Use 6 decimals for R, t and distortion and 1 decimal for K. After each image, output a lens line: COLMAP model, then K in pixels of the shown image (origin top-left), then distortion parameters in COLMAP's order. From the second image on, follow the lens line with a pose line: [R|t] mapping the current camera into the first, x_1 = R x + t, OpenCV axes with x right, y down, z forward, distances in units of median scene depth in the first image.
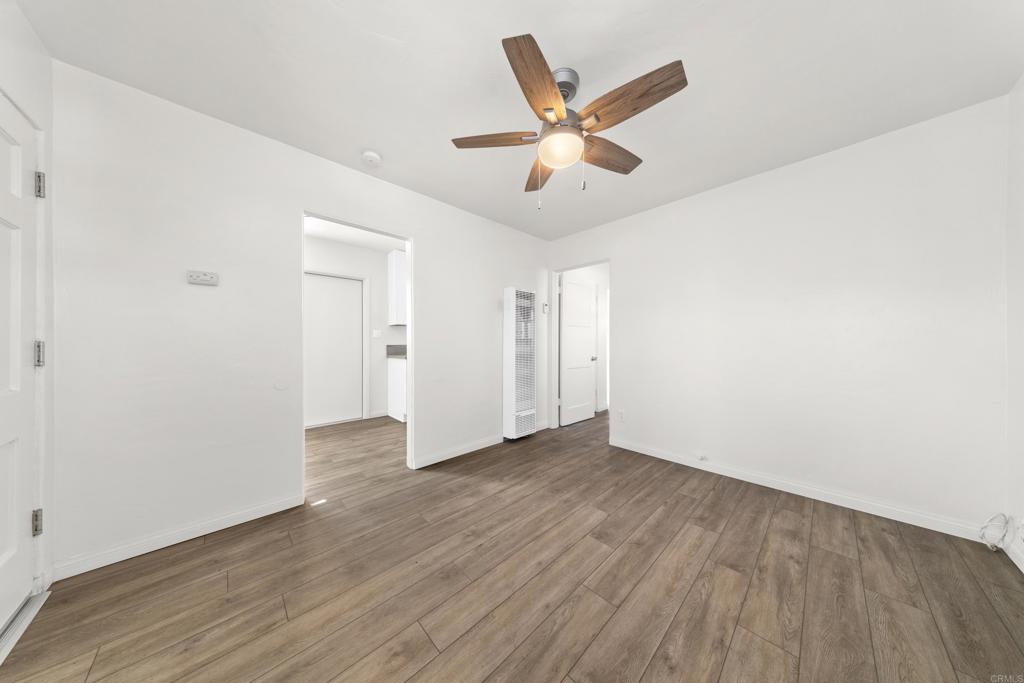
lens RADIAL K [[301.7, 0, 512.6], [0, 301.7, 344.1], [0, 0, 1]] dist [0.006248, -0.000189]
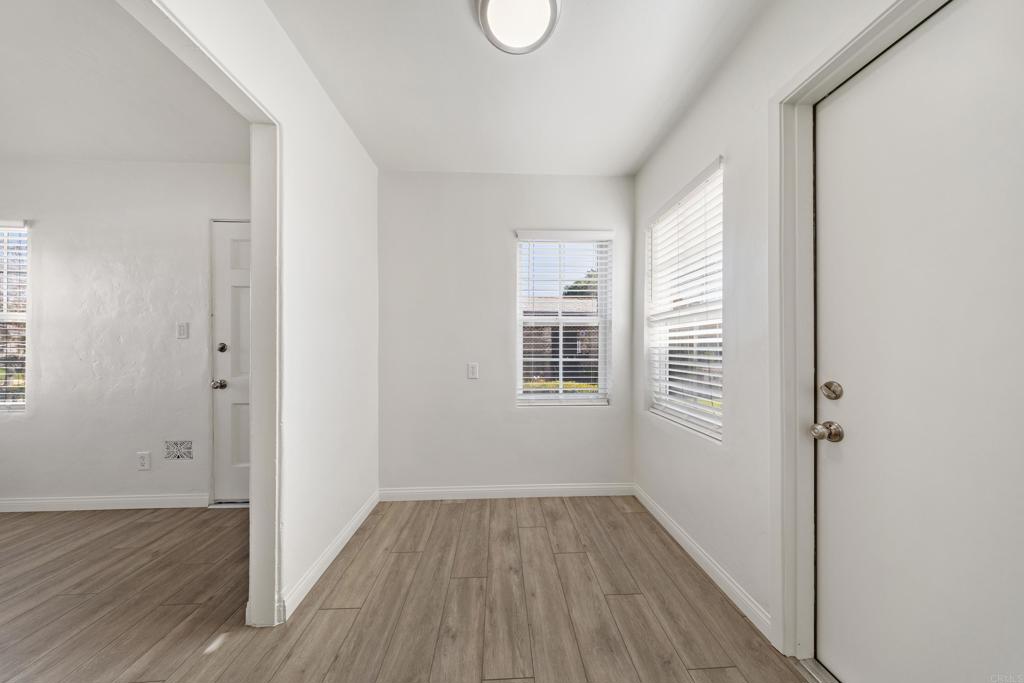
lens RADIAL K [[301.7, 0, 512.6], [0, 301.7, 344.1], [0, 0, 1]] dist [0.006248, -0.000189]
pose [[-0.660799, -0.002937, -0.750558, -0.712229], [-0.006299, 0.999979, 0.001633, -0.029697], [0.750537, 0.005806, -0.660803, 2.163192]]
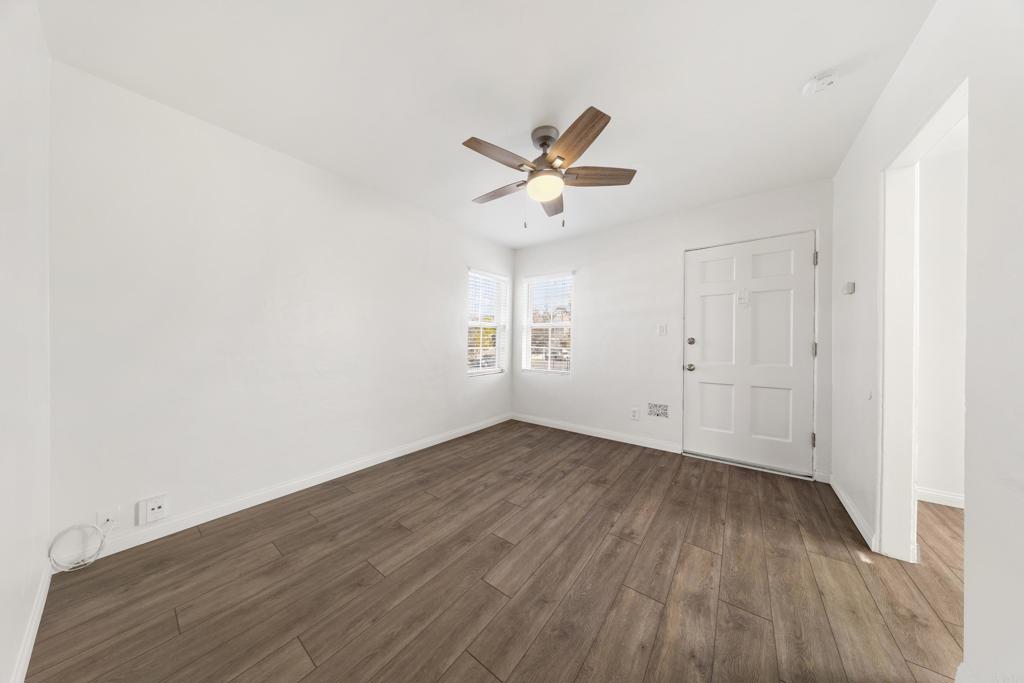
lens RADIAL K [[301.7, 0, 512.6], [0, 301.7, 344.1], [0, 0, 1]] dist [0.006248, -0.000189]
pose [[-0.986356, -0.002088, -0.164613, 0.420506], [-0.006151, 0.999689, 0.024180, -0.021172], [0.164511, 0.024863, -0.986062, 1.949246]]
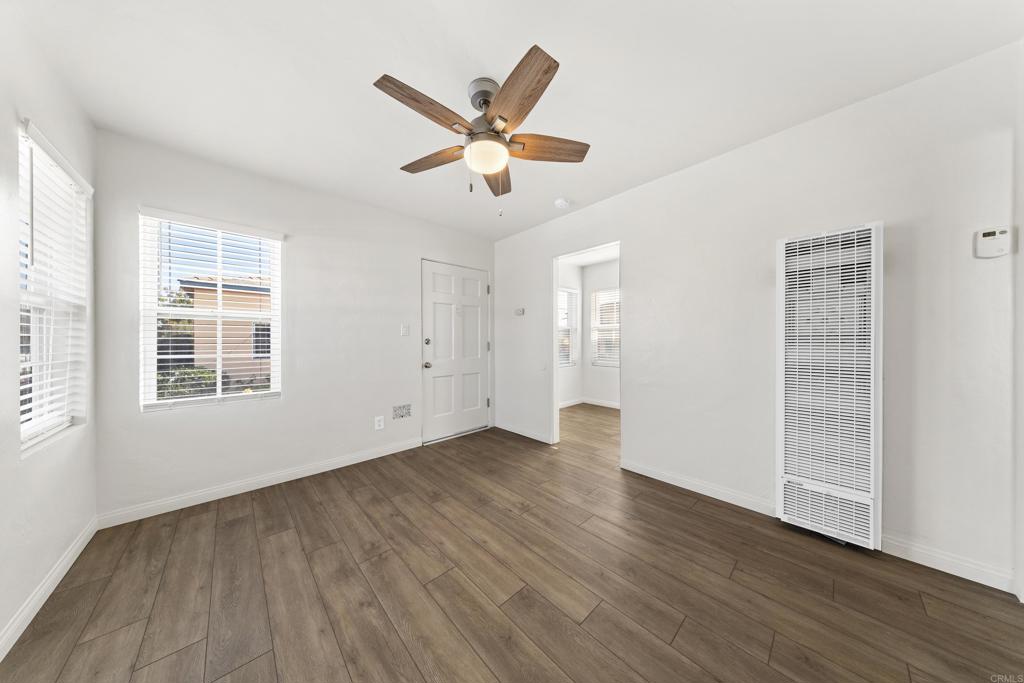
lens RADIAL K [[301.7, 0, 512.6], [0, 301.7, 344.1], [0, 0, 1]] dist [0.006248, -0.000189]
pose [[-0.007410, 0.014699, -0.999865, 1.062039], [-0.006452, 0.999870, 0.014747, -0.020950], [0.999952, 0.006560, -0.007315, 0.981377]]
